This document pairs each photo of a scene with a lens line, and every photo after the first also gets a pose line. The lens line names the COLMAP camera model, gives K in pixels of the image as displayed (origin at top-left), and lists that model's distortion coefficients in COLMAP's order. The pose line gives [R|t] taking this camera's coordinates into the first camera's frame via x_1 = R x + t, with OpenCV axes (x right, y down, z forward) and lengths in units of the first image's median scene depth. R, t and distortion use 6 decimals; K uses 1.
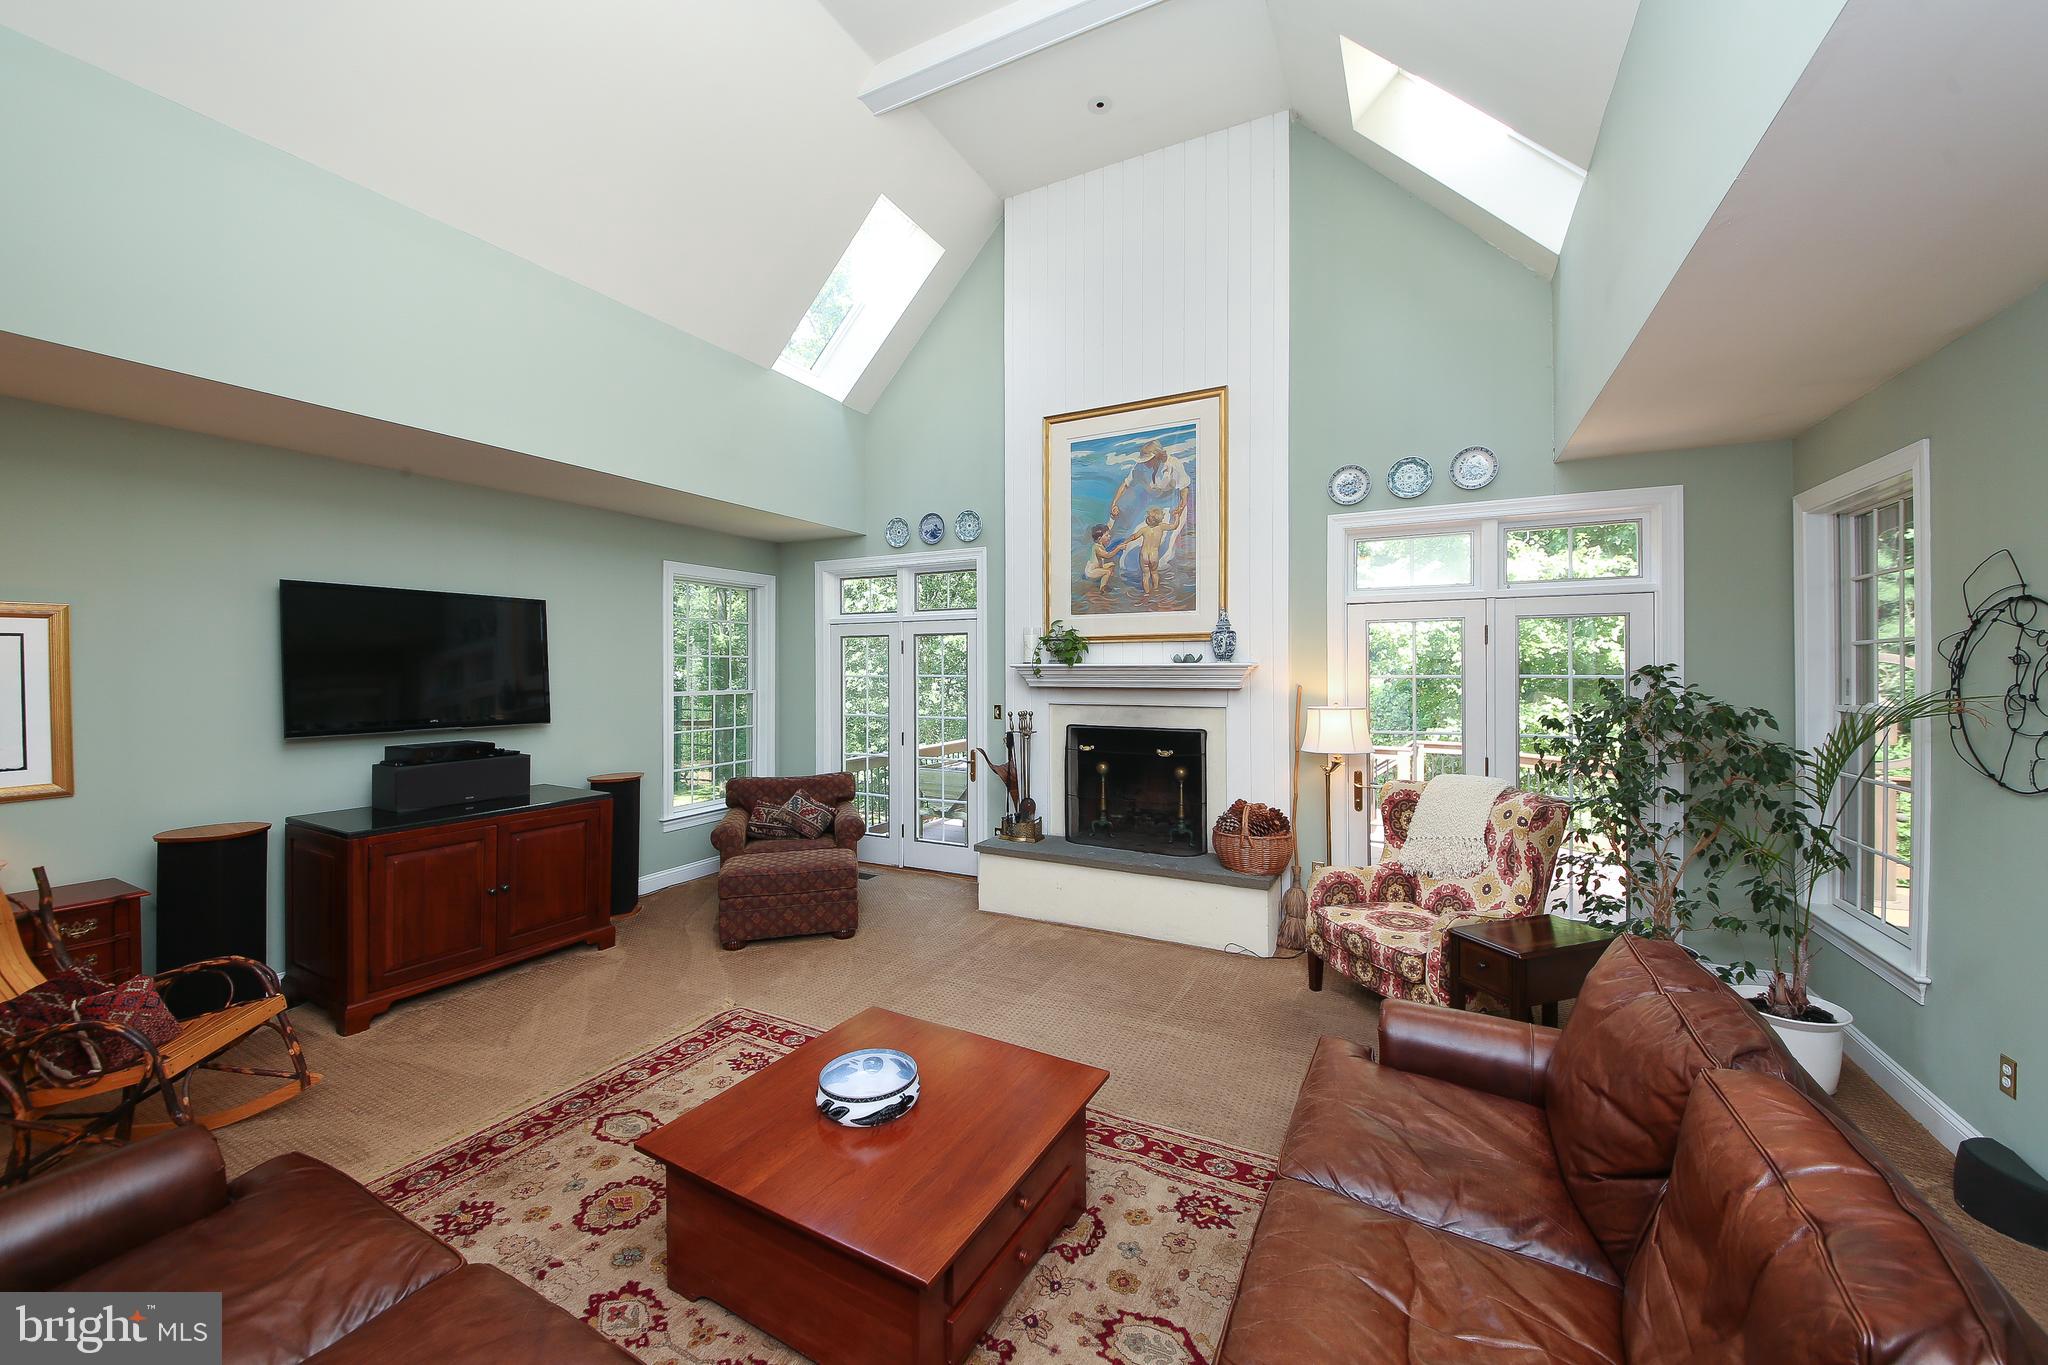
lens RADIAL K [[757.0, 0, 1031.7], [0, 757.0, 674.6], [0, 0, 1]] dist [0.019161, -0.000101]
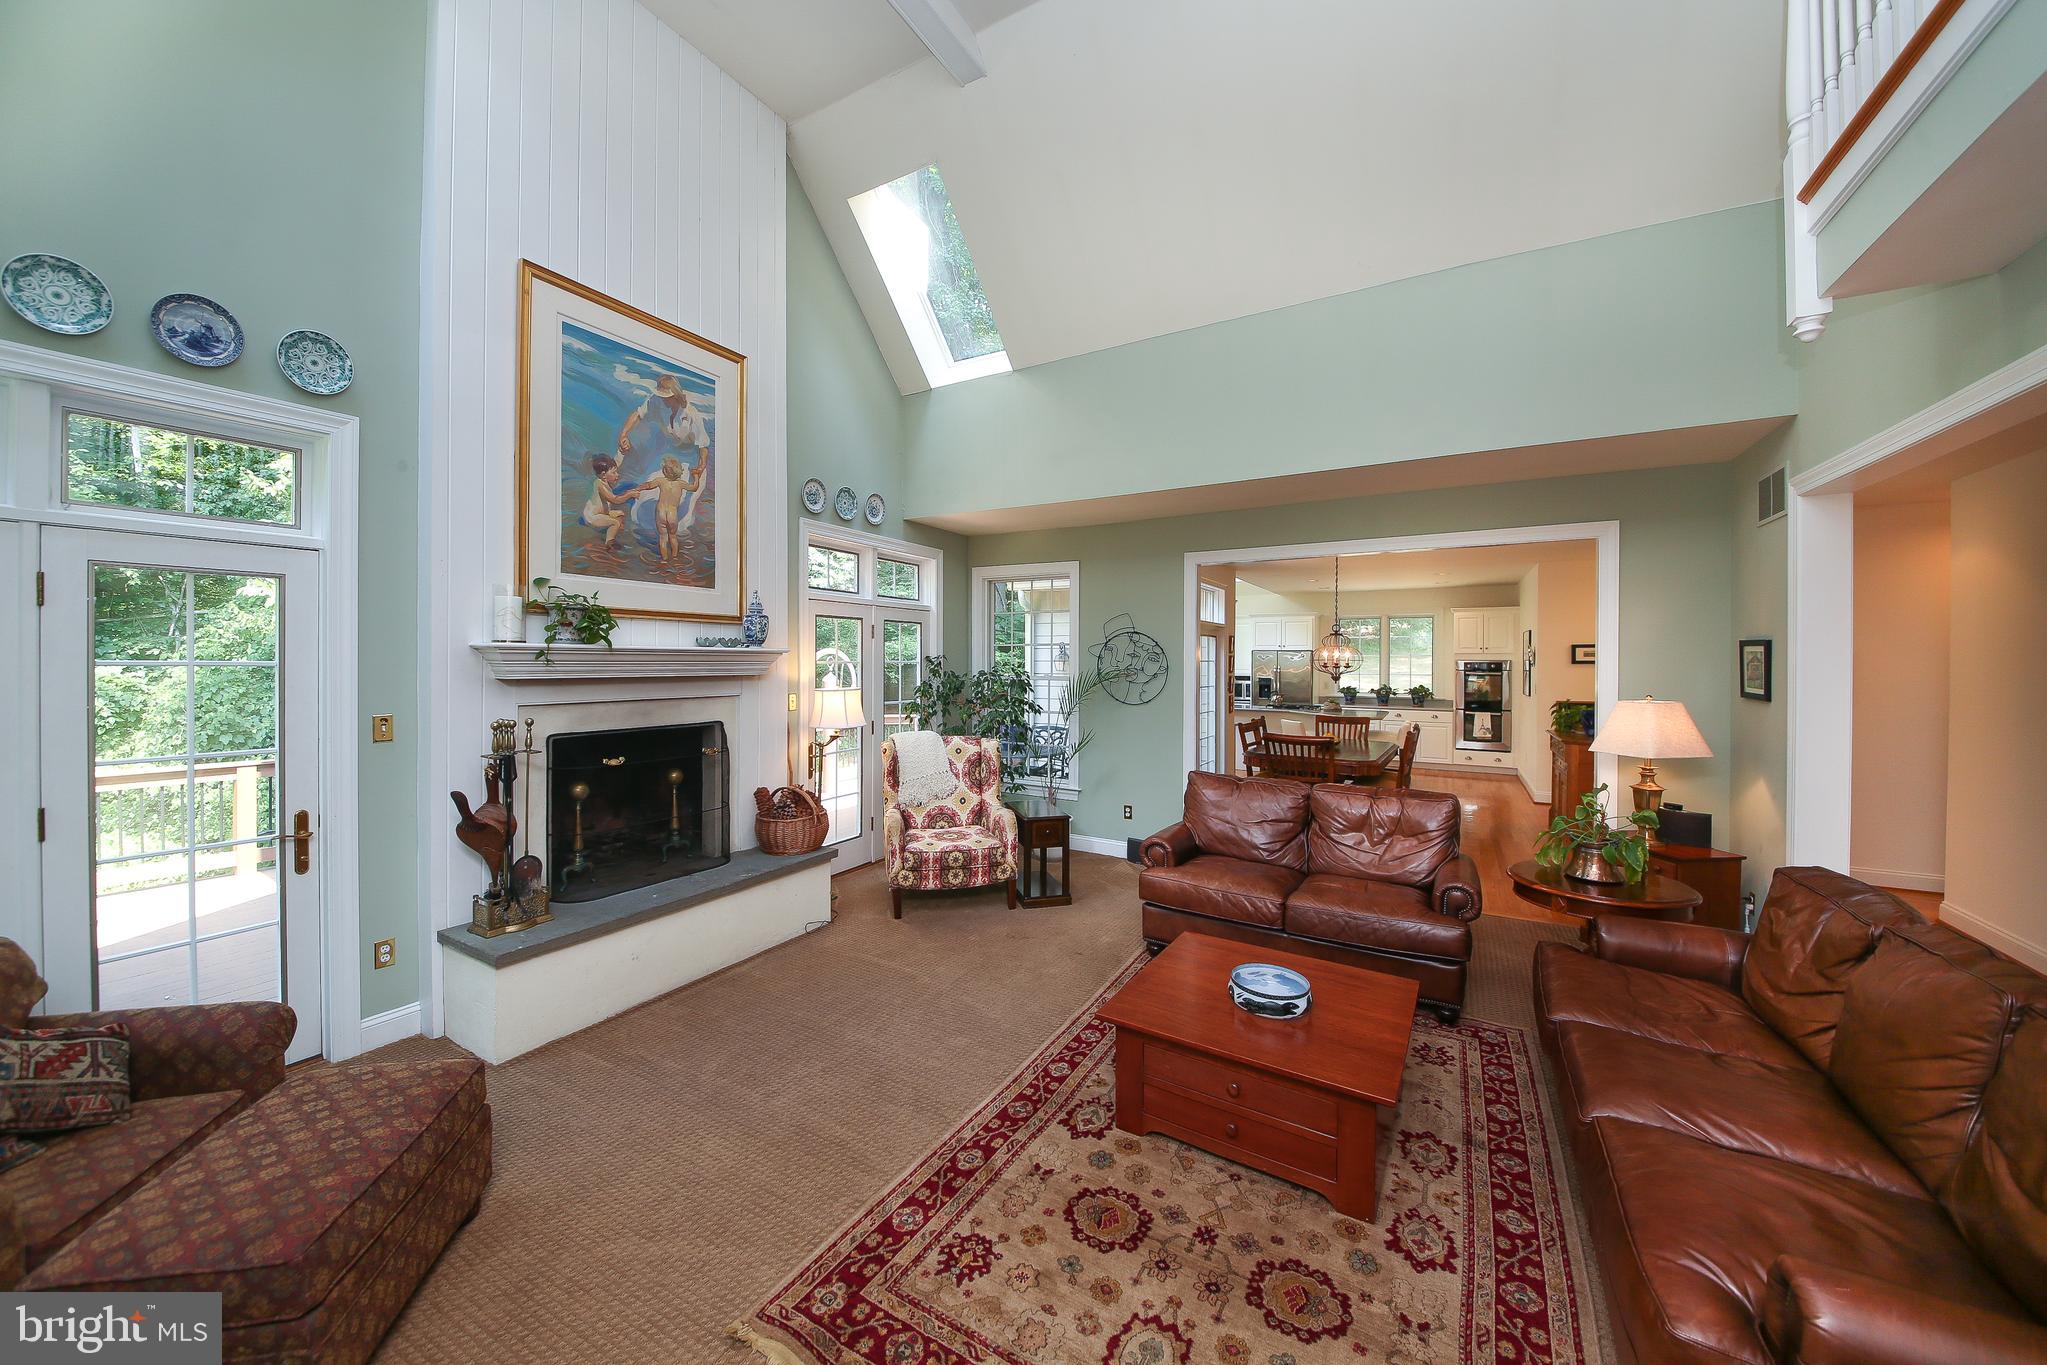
lens RADIAL K [[734.5, 0, 1023.7], [0, 734.5, 669.4], [0, 0, 1]] dist [0.003562, -0.000017]
pose [[0.073688, -0.007629, 0.997252, -0.614904], [0.004271, 0.999964, 0.007334, 0.005566], [-0.997272, 0.003719, 0.073718, 0.567551]]
